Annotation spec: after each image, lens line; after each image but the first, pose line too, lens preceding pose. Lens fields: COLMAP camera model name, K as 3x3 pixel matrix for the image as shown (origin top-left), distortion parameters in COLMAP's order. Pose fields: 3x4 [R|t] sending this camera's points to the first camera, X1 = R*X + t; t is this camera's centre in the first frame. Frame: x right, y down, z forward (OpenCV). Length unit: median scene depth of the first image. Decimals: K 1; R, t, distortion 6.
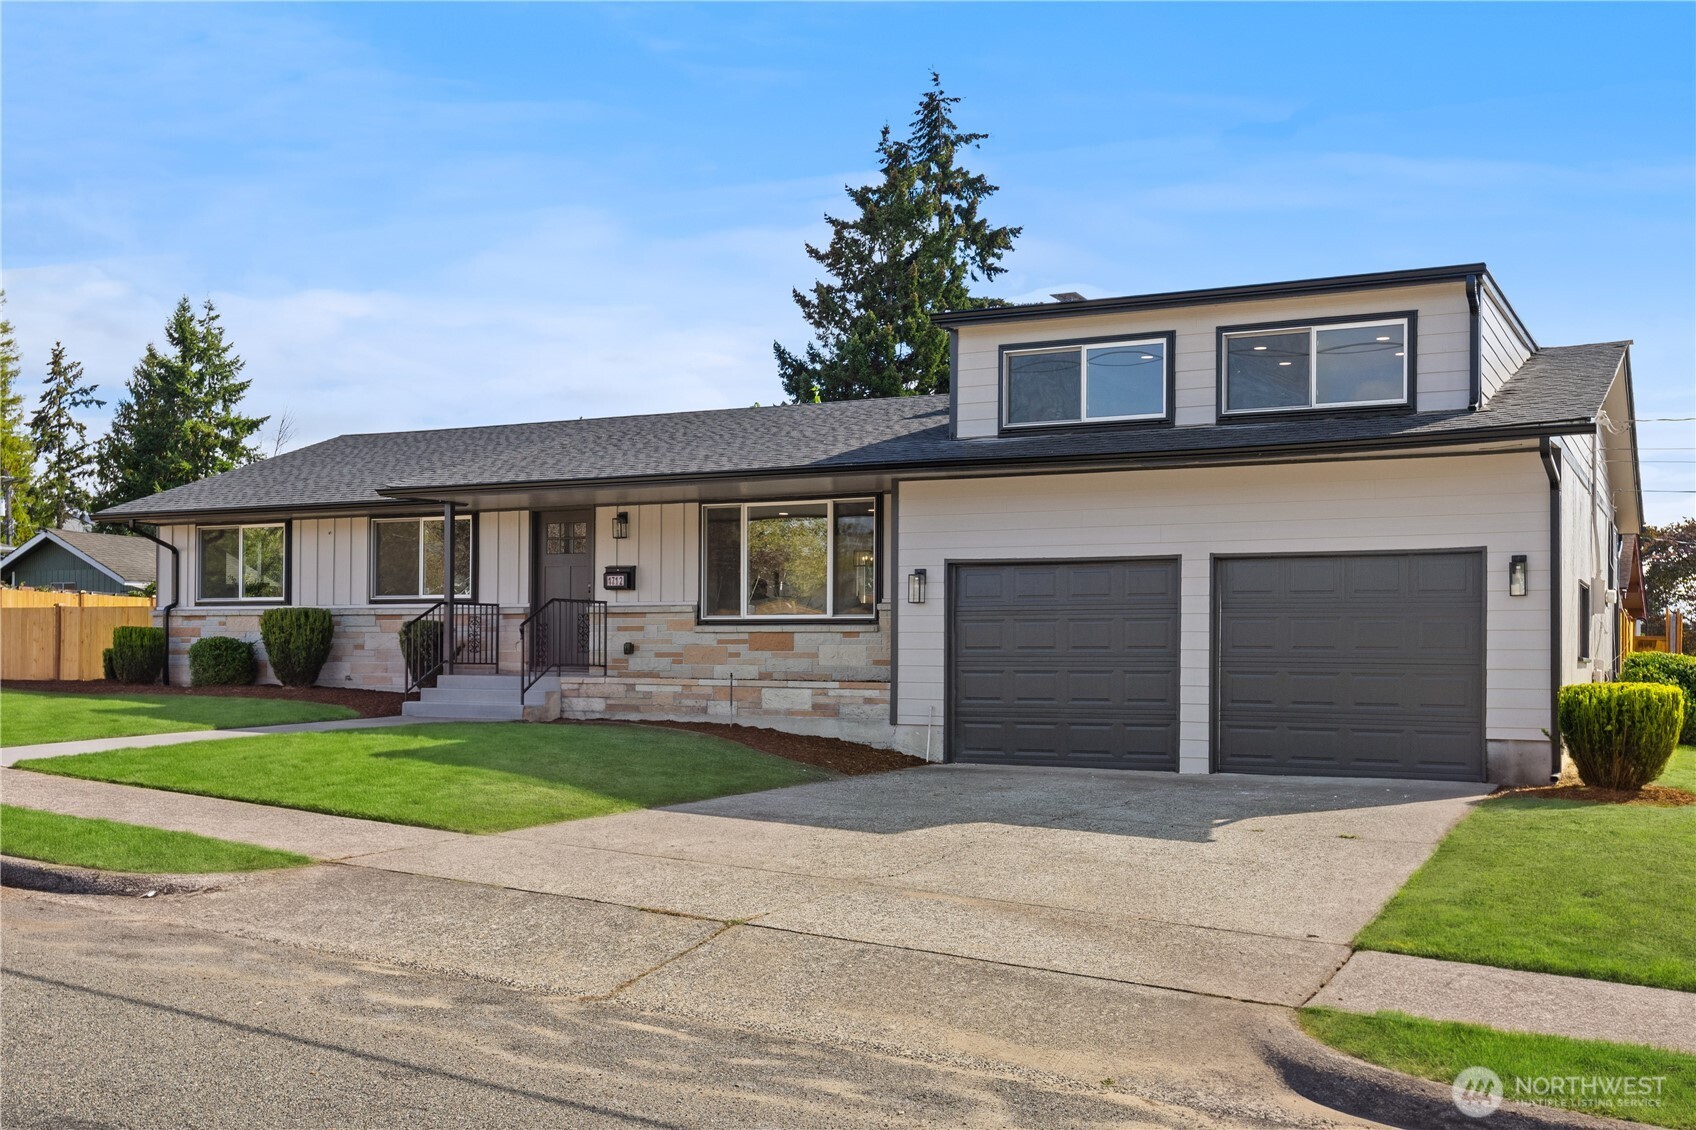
lens RADIAL K [[1655.2, 0, 845.3], [0, 1655.2, 628.2], [0, 0, 1]] dist [-0.002791, 0.003138]
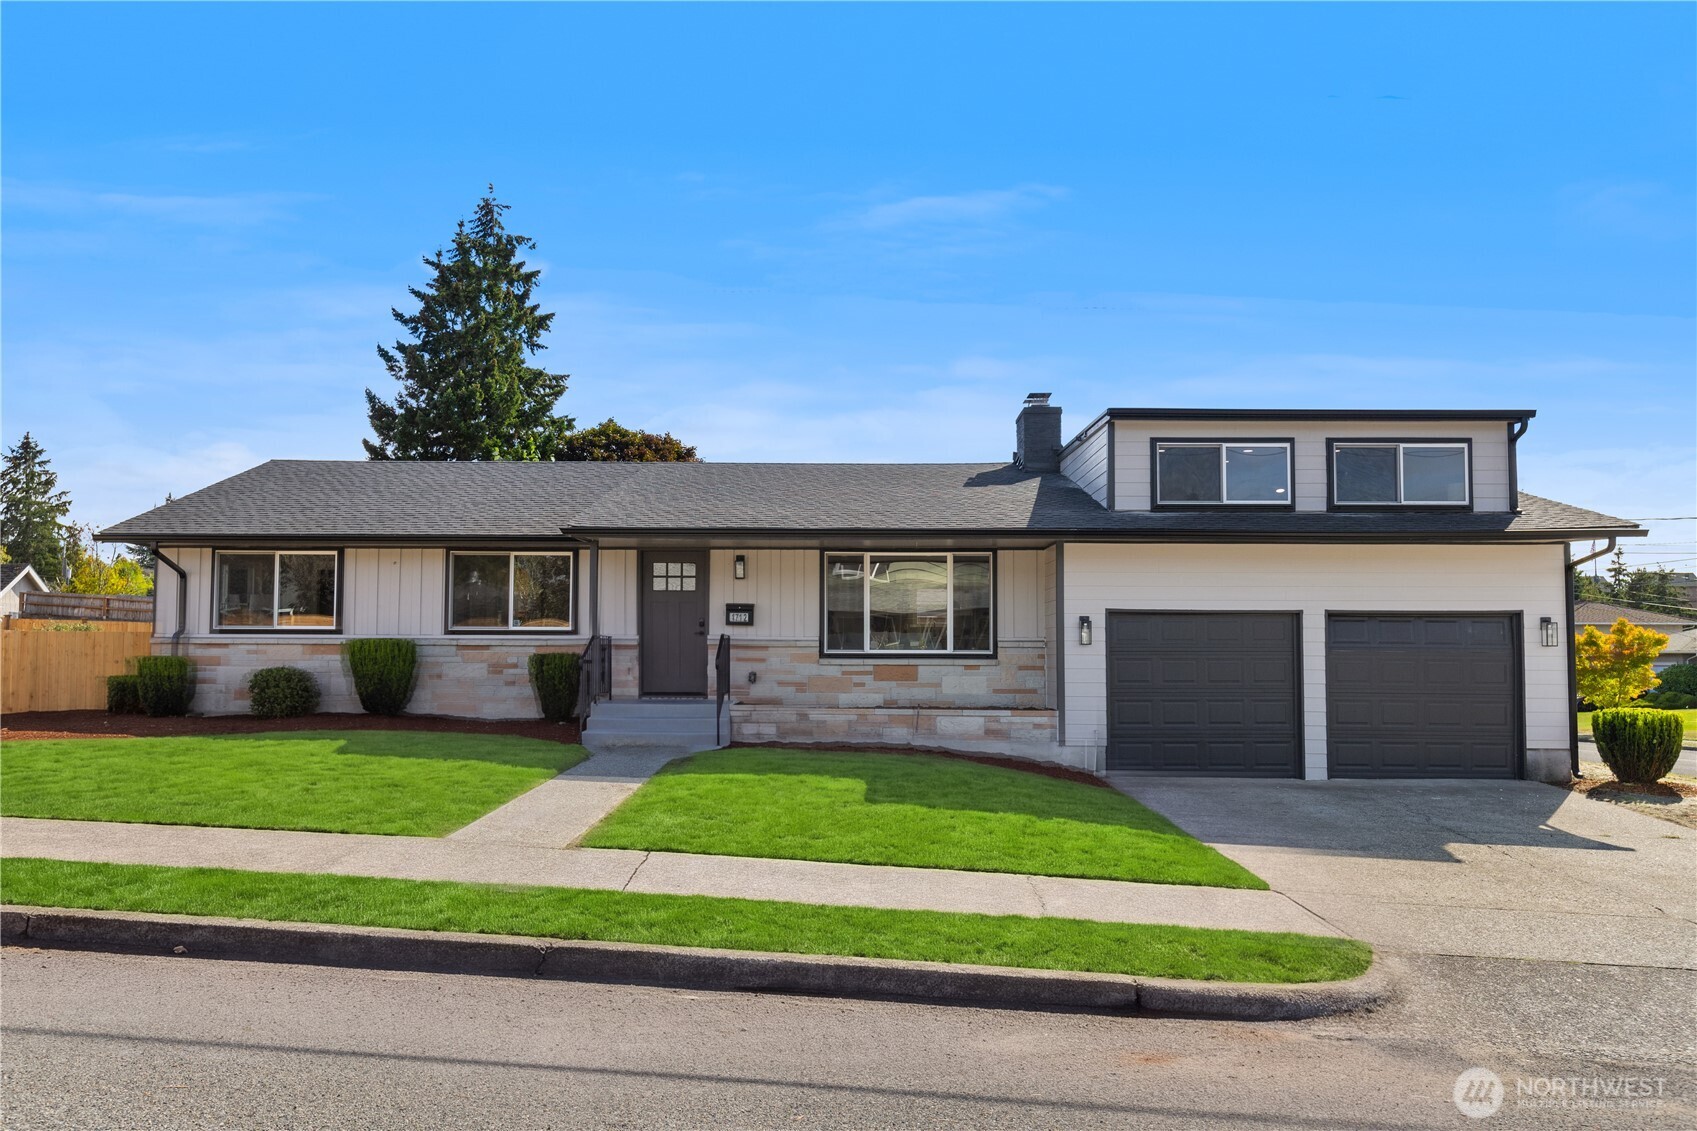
lens RADIAL K [[1258.3, 0, 848.5], [0, 1258.3, 565.5], [0, 0, 1]] dist [0.004782, -0.002337]
pose [[0.901606, 0.028882, 0.431593, -0.445733], [-0.007838, 0.998695, -0.050459, -0.021820], [-0.432488, 0.042111, 0.900656, 0.214478]]
